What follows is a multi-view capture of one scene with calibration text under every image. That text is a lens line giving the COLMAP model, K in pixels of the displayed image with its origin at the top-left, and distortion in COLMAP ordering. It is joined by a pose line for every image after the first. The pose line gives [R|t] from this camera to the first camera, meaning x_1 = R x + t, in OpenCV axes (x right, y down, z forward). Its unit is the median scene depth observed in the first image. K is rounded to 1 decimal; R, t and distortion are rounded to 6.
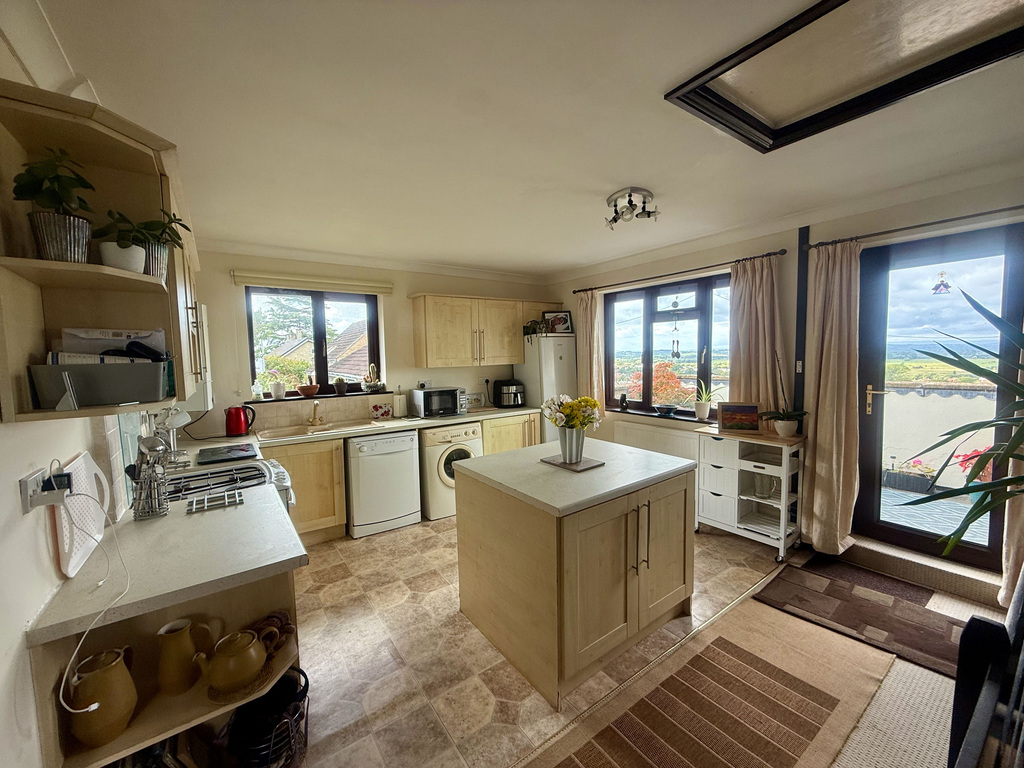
lens RADIAL K [[420.8, 0, 526.6], [0, 420.8, 372.8], [0, 0, 1]] dist [0.000157, -0.000012]
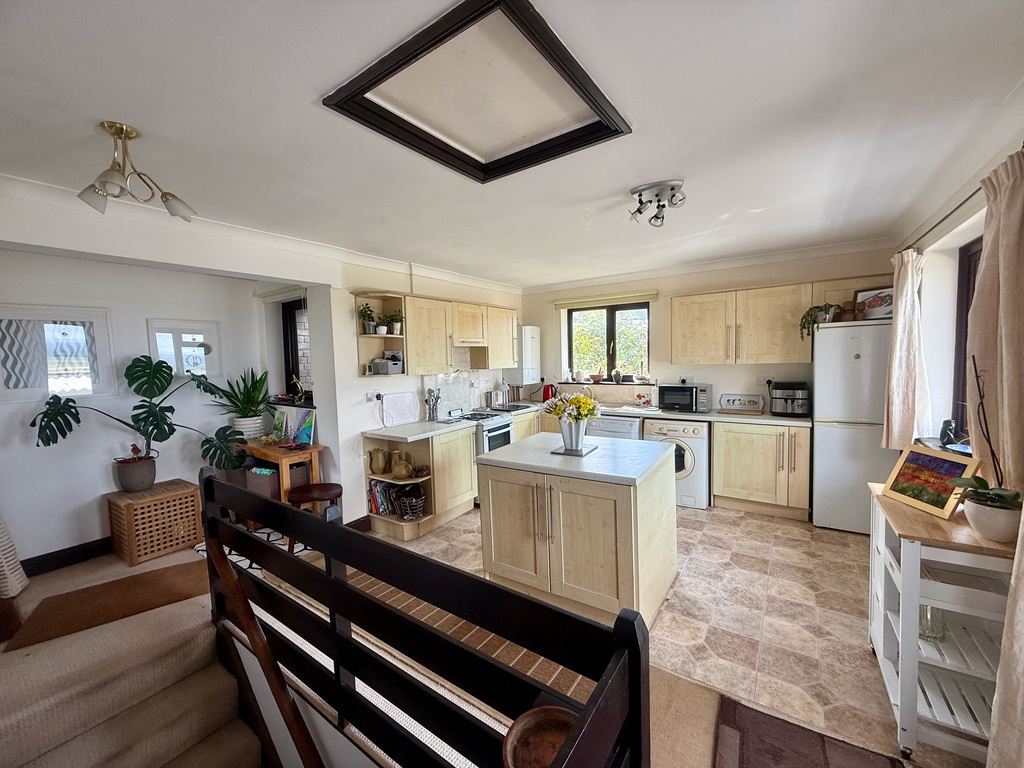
lens RADIAL K [[405.4, 0, 512.0], [0, 405.4, 384.0], [0, 0, 1]] dist [0.000638, 0.000084]
pose [[0.318124, 0.078951, -0.944756, 0.617755], [-0.020579, 0.996867, 0.076376, -0.033872], [0.947826, -0.004855, 0.318752, 0.277348]]
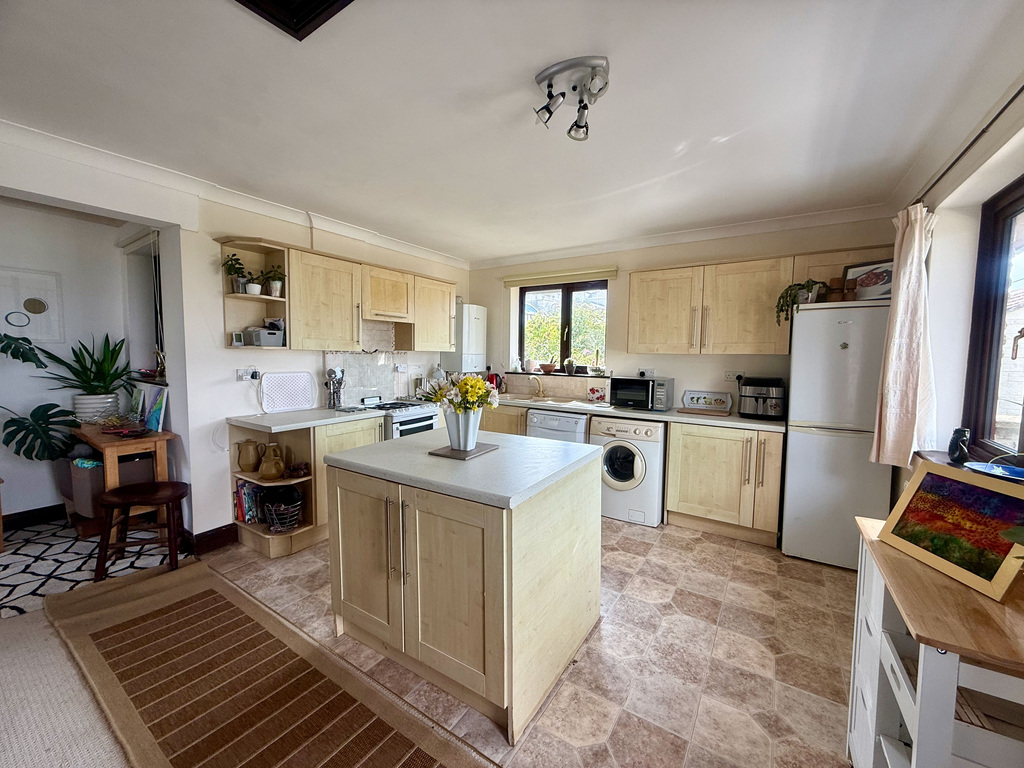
lens RADIAL K [[405.4, 0, 512.0], [0, 405.4, 384.0], [0, 0, 1]] dist [0.000638, 0.000084]
pose [[0.339389, 0.097401, -0.935590, 0.504198], [-0.062398, 0.994765, 0.080927, -0.001630], [0.938574, 0.030913, 0.343690, 0.462524]]
